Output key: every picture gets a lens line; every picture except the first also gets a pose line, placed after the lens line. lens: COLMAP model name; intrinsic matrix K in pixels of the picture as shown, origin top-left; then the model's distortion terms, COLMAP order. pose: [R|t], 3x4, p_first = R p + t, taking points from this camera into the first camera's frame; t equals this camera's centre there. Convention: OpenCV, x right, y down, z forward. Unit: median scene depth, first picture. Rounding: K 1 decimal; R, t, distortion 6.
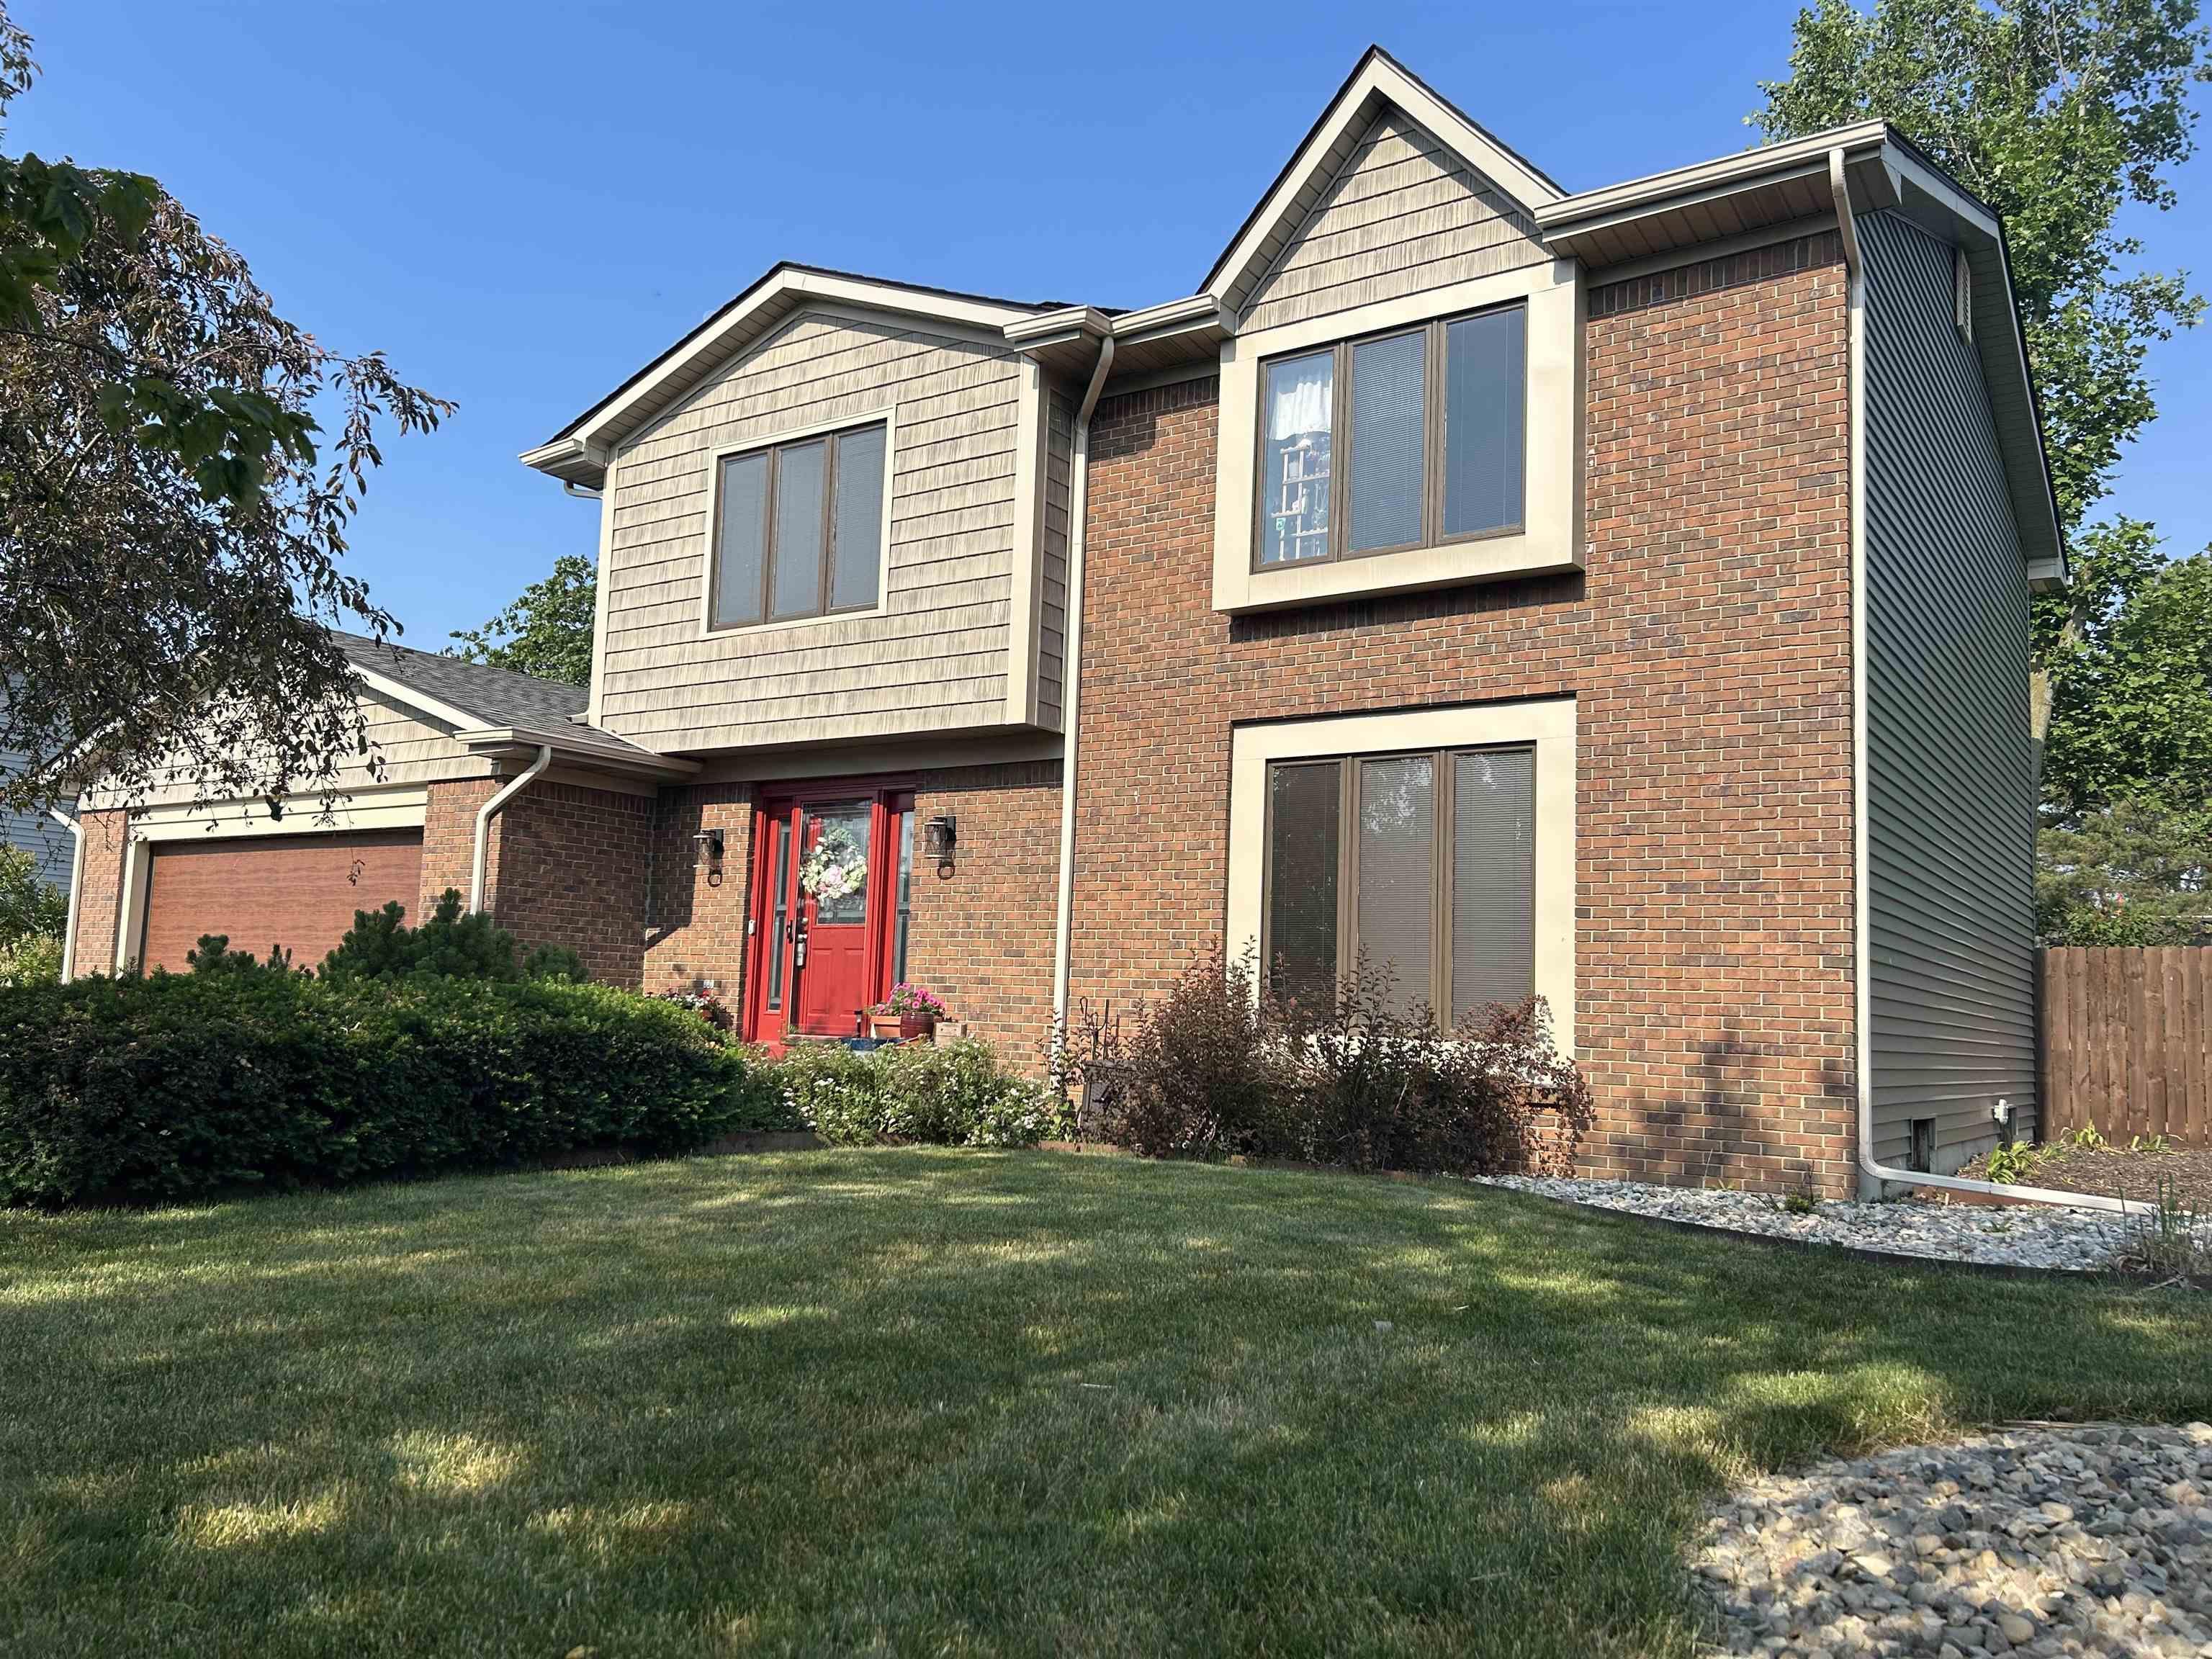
lens RADIAL K [[1650.9, 0, 1106.0], [0, 1650.9, 829.5], [0, 0, 1]] dist [0.152278, -0.339570]
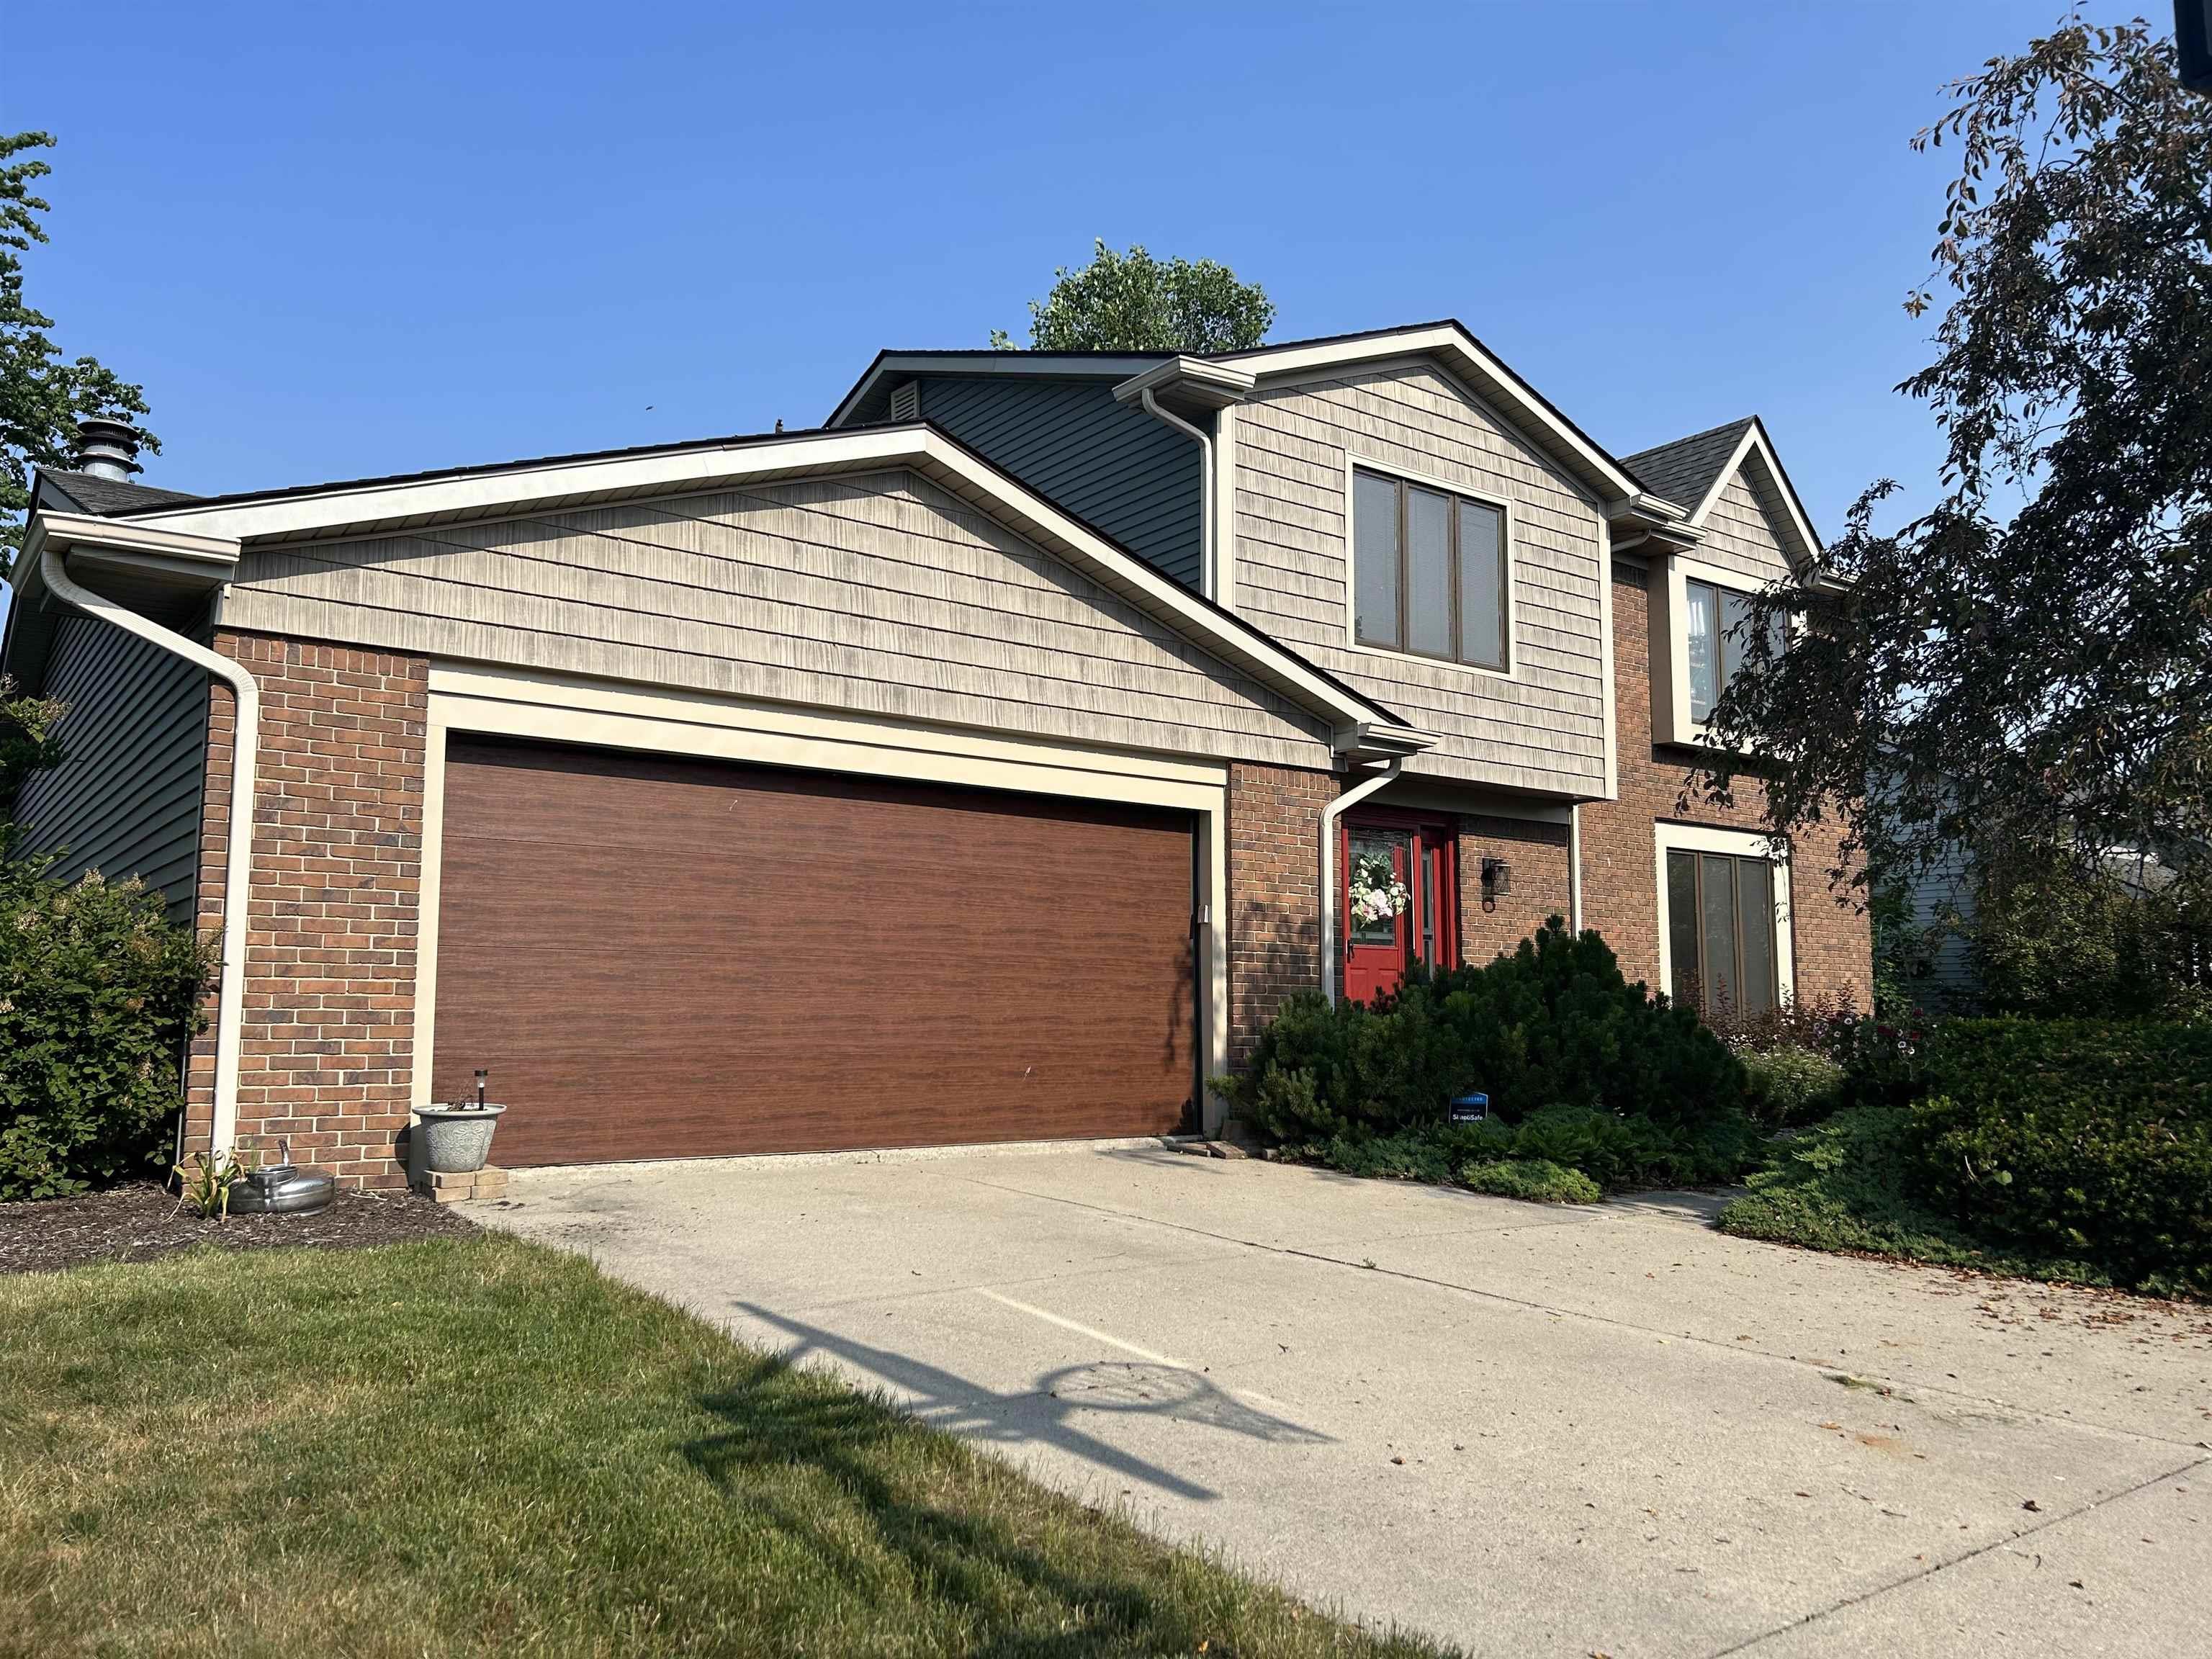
lens RADIAL K [[1650.9, 0, 1106.0], [0, 1650.9, 829.5], [0, 0, 1]] dist [0.152278, -0.339570]
pose [[0.305909, 0.073778, 0.949198, -1.223786], [-0.095680, 0.994328, -0.046450, 0.049353], [-0.947241, -0.076610, 0.311233, 0.846785]]
